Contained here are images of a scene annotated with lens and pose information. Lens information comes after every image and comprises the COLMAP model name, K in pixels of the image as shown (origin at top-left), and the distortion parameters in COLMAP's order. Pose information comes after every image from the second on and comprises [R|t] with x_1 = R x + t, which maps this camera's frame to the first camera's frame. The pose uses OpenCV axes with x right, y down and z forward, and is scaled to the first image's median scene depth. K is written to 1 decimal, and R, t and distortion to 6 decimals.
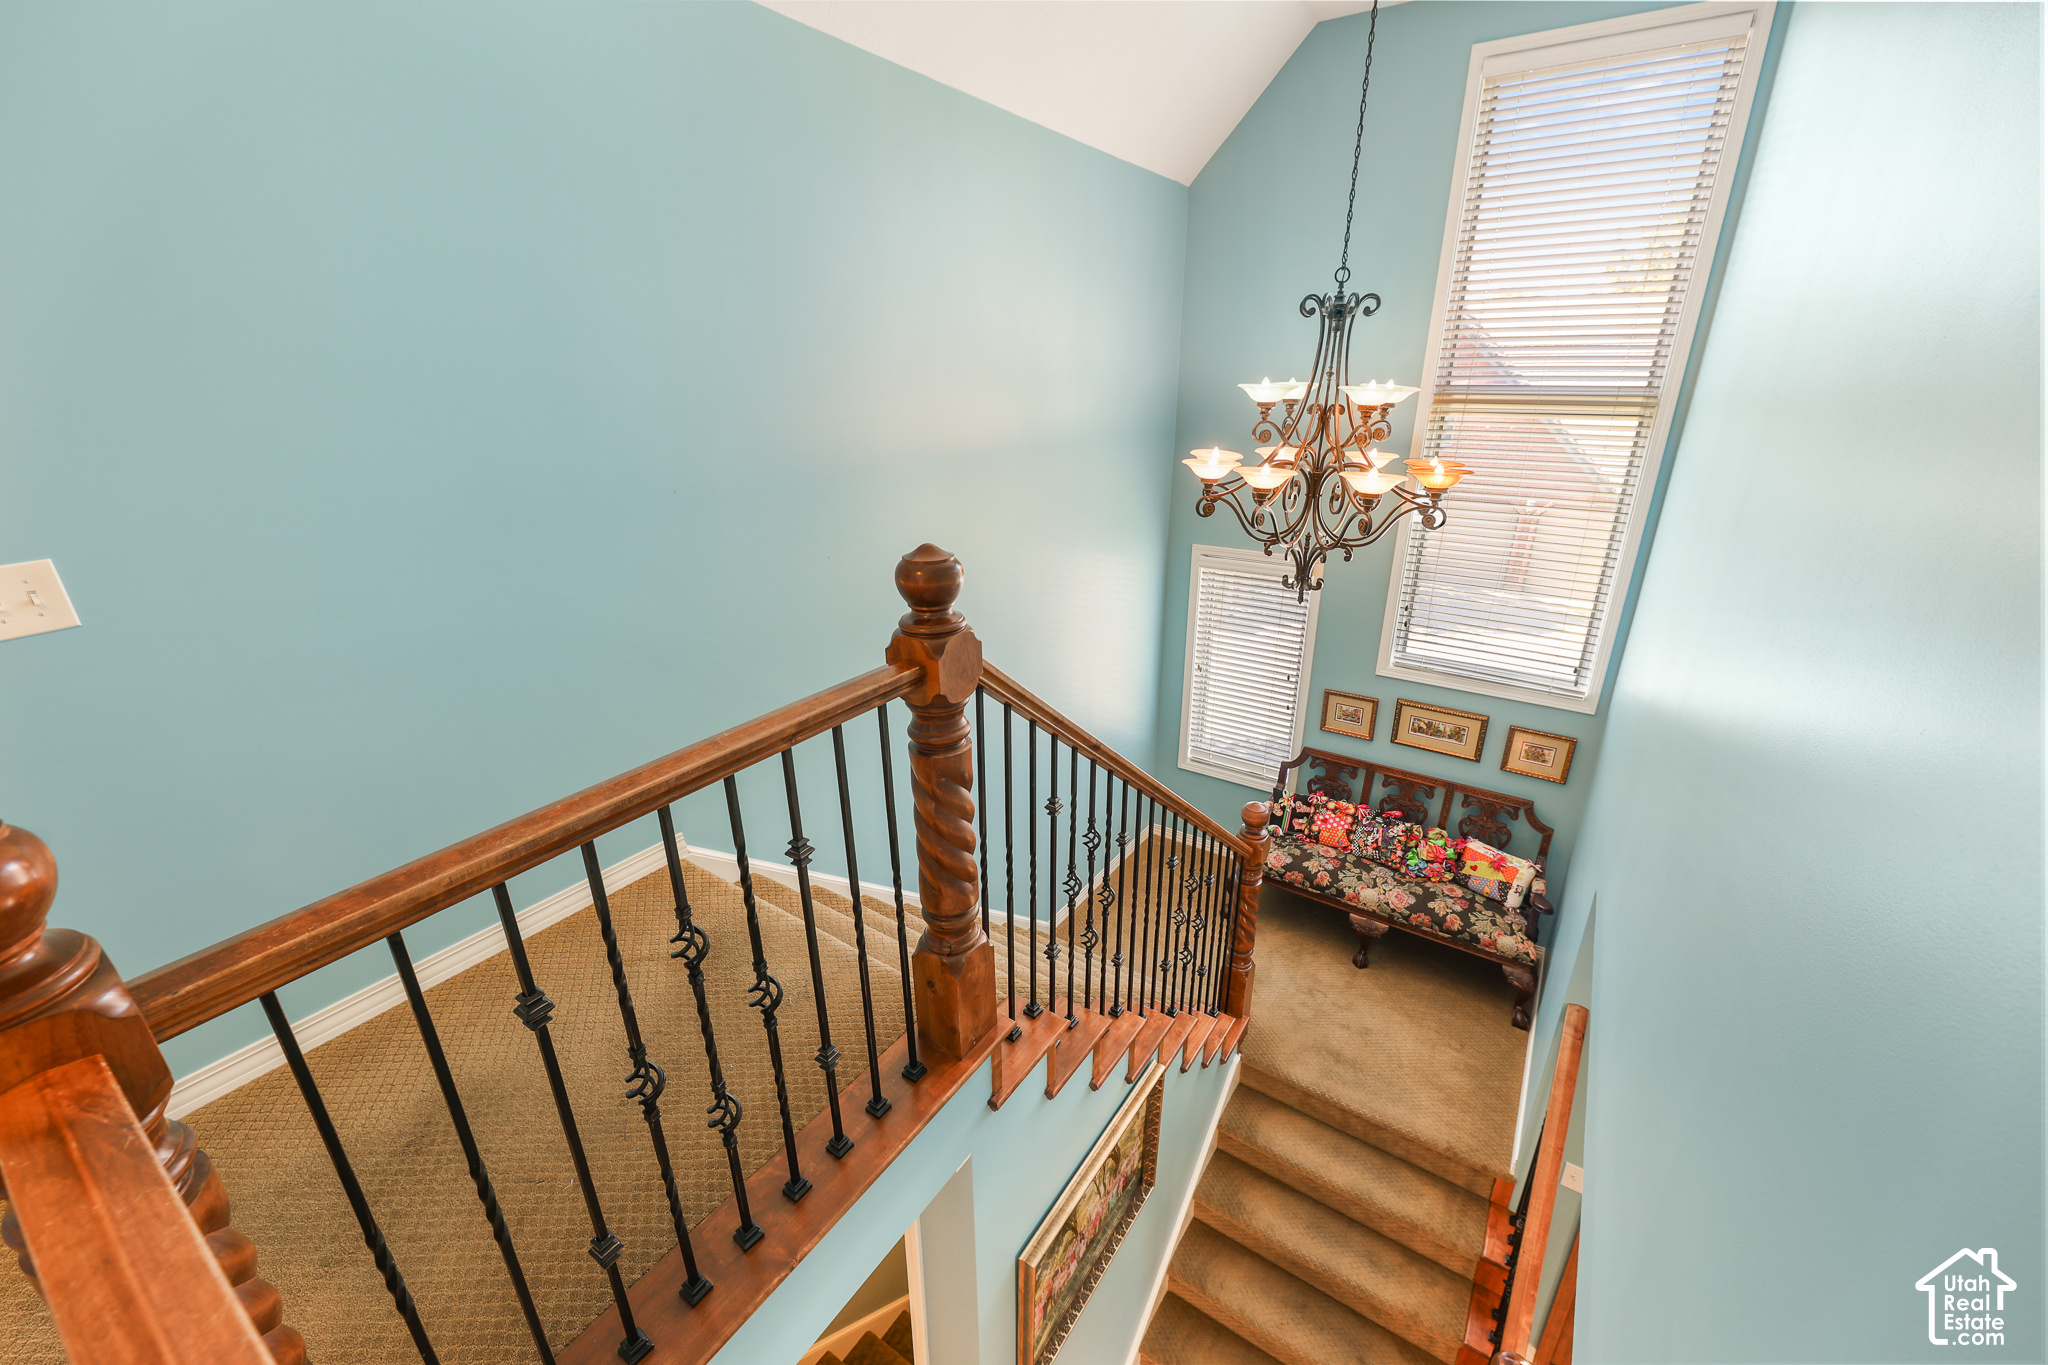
lens RADIAL K [[845.7, 0, 1003.4], [0, 845.7, 664.5], [0, 0, 1]] dist [-0.012242, 0.002759]
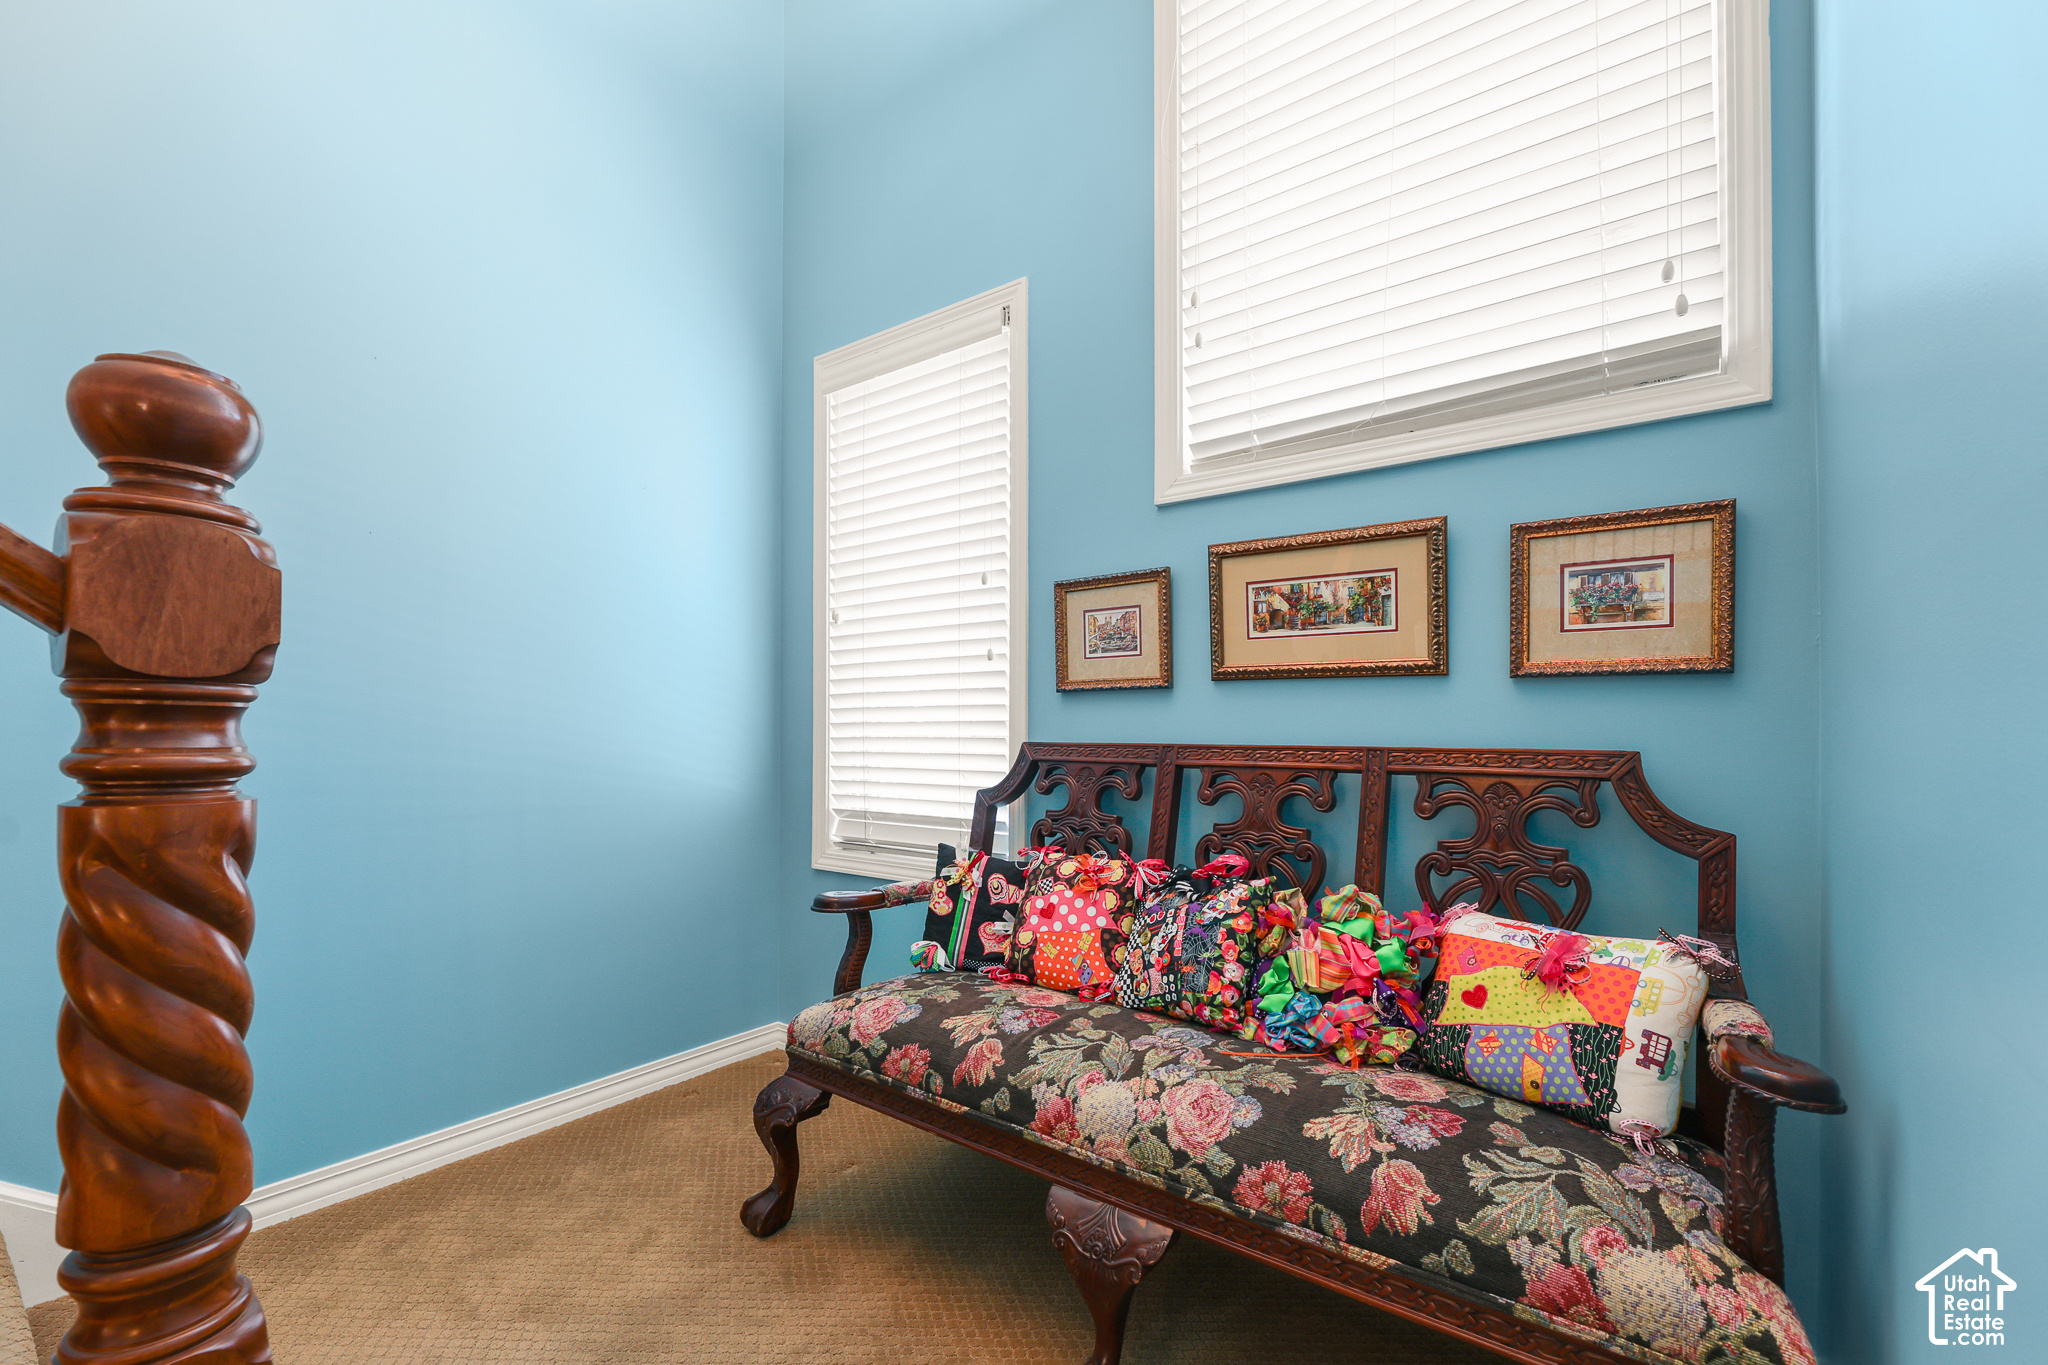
lens RADIAL K [[845.7, 0, 1058.3], [0, 845.7, 738.9], [0, 0, 1]] dist [-0.012242, 0.002759]
pose [[0.999588, 0.011496, -0.026294, 0.421848], [-0.020047, 0.935358, -0.353133, 0.258635], [0.020534, 0.353514, 0.935204, 0.698171]]
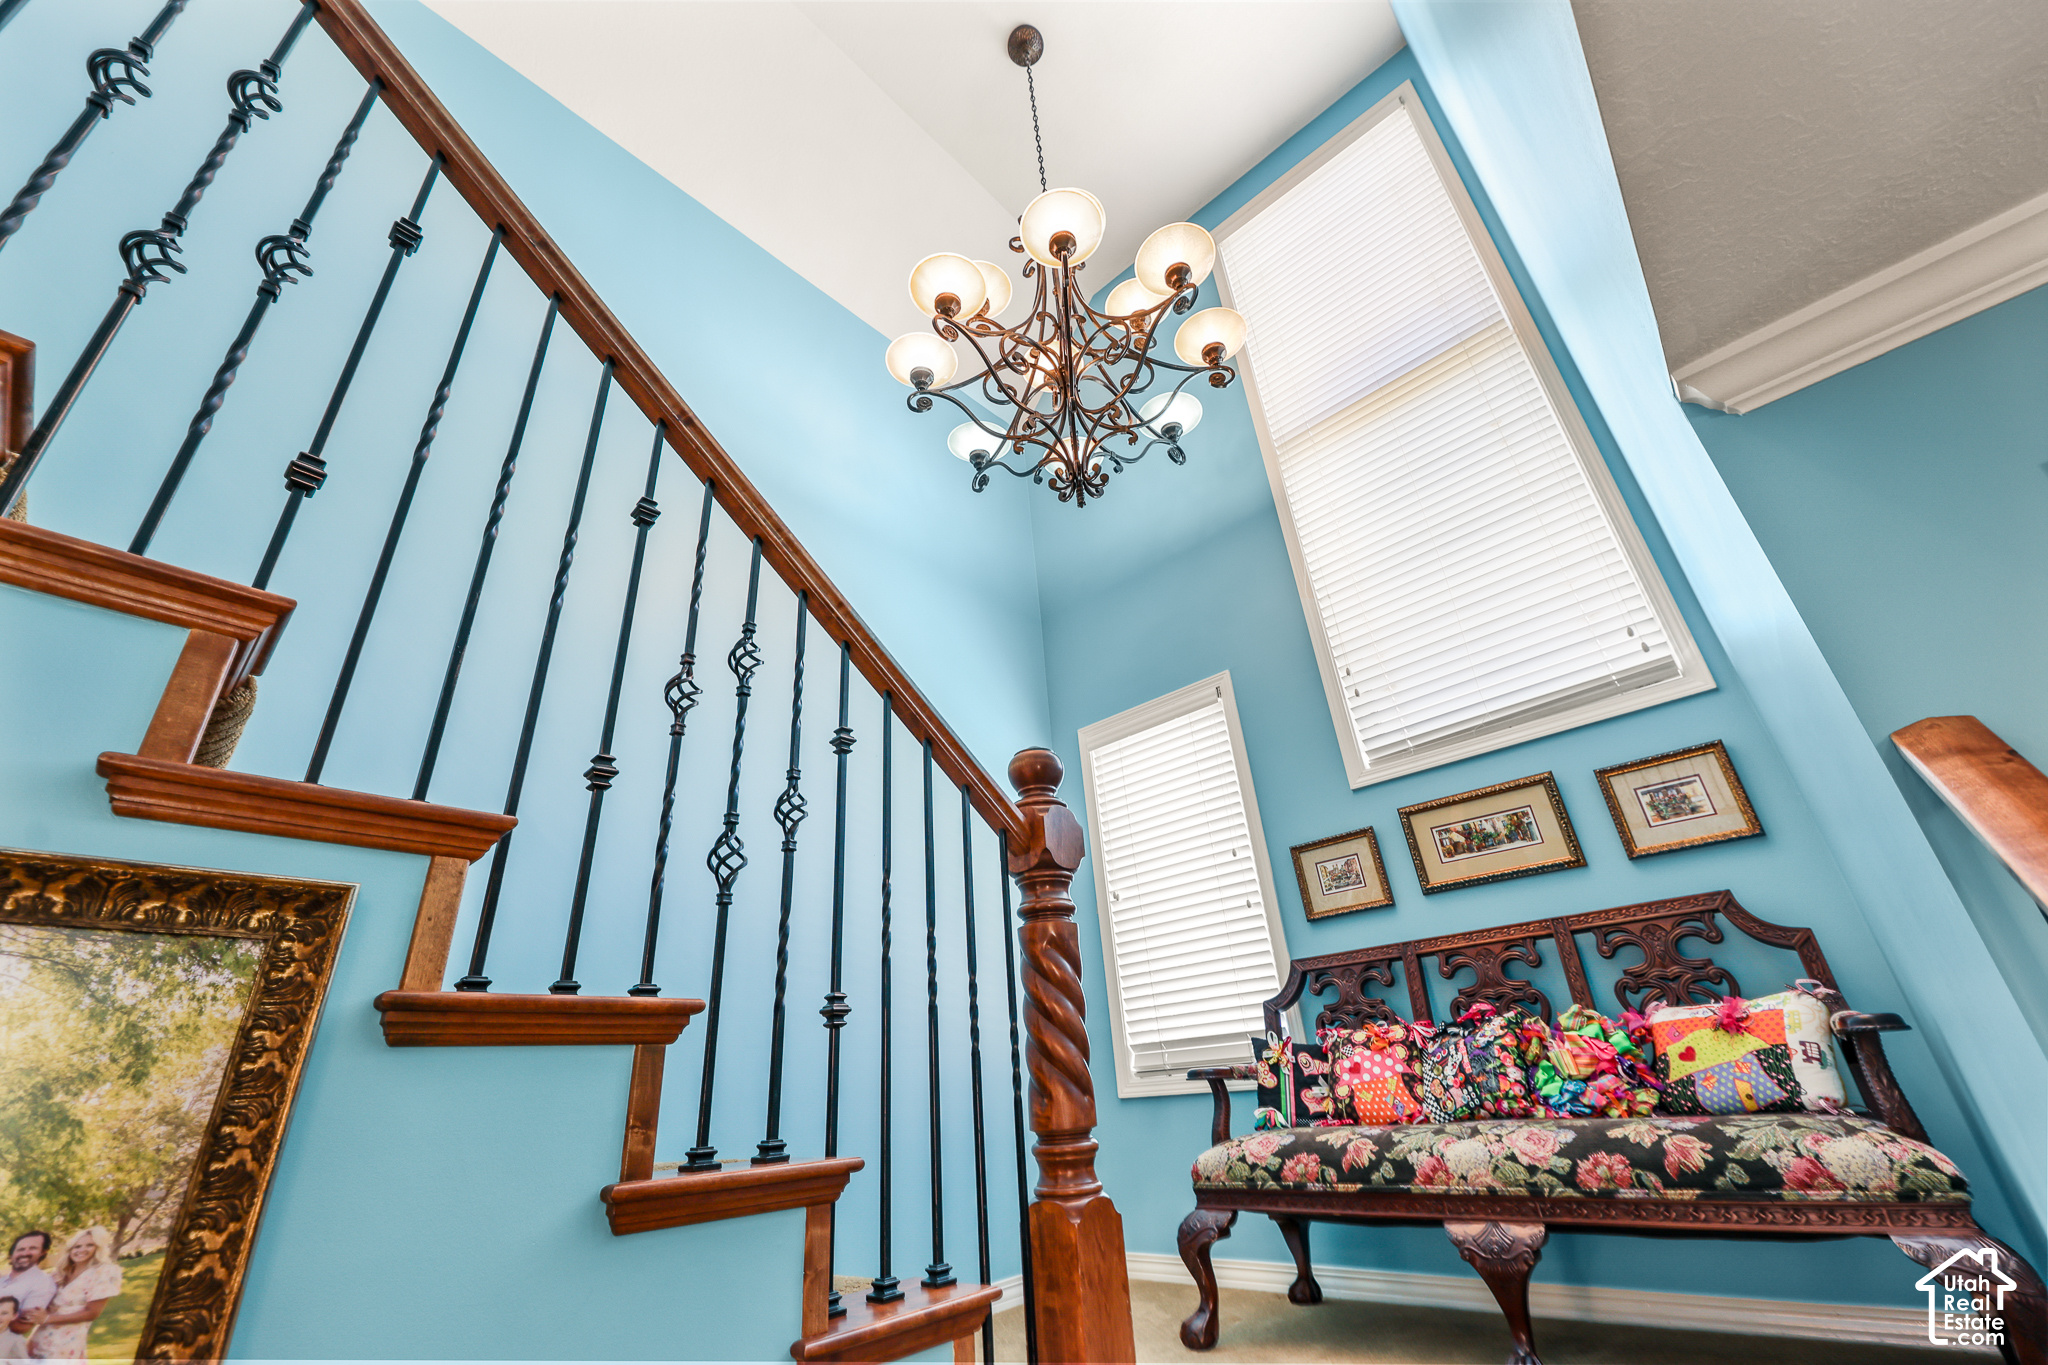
lens RADIAL K [[845.7, 0, 1009.2], [0, 845.7, 673.1], [0, 0, 1]] dist [-0.012242, 0.002759]
pose [[0.986885, -0.121620, -0.106145, 0.281430], [0.003701, 0.674424, -0.738335, 0.418677], [0.161383, 0.728258, 0.666030, 0.509249]]
